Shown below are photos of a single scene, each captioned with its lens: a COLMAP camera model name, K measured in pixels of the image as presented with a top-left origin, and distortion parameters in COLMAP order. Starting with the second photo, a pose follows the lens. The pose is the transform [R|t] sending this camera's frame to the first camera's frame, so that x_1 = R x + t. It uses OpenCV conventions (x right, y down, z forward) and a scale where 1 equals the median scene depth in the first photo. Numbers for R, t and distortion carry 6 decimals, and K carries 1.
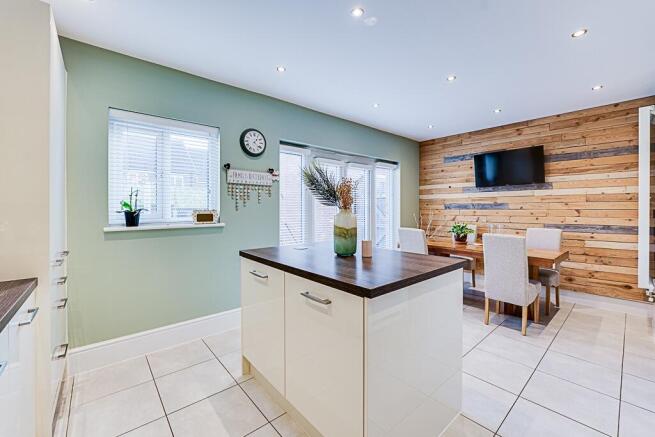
lens RADIAL K [[267.7, 0, 346.5], [0, 267.7, 208.7], [0, 0, 1]] dist [-0.016009, 0.000987]
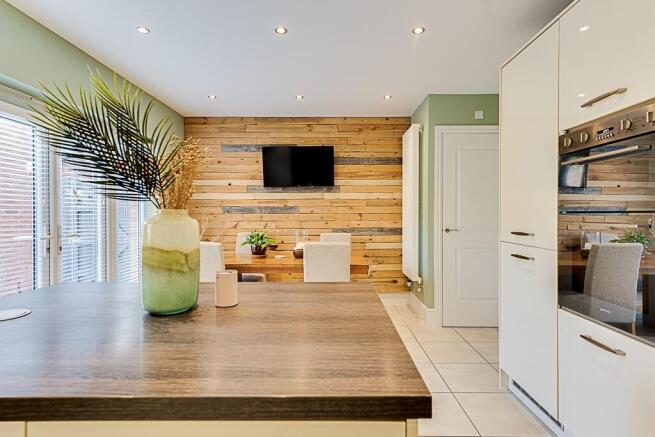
lens RADIAL K [[321.8, 0, 330.9], [0, 321.8, 216.4], [0, 0, 1]] dist [0.005462, 0.000160]
pose [[0.686170, -0.006785, 0.727410, -0.114921], [0.002186, 0.999971, 0.007265, 0.005533], [-0.727438, -0.003394, 0.686165, 0.222160]]
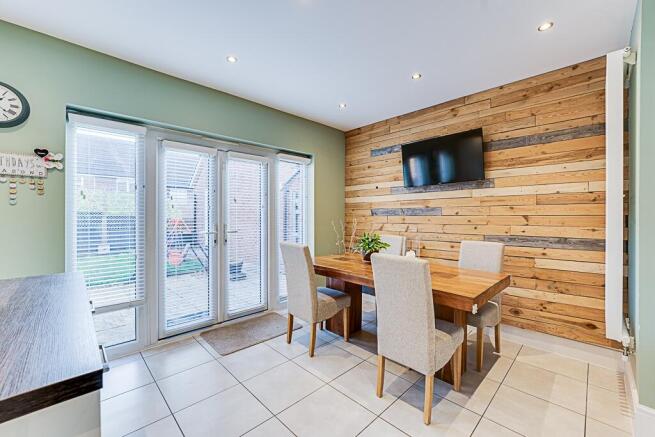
lens RADIAL K [[267.7, 0, 344.2], [0, 267.7, 216.2], [0, 0, 1]] dist [-0.016009, 0.000987]
pose [[0.998018, -0.000507, 0.062925, 0.333403], [0.000577, 0.999999, -0.001080, 0.005685], [-0.062924, 0.001114, 0.998018, 0.306587]]
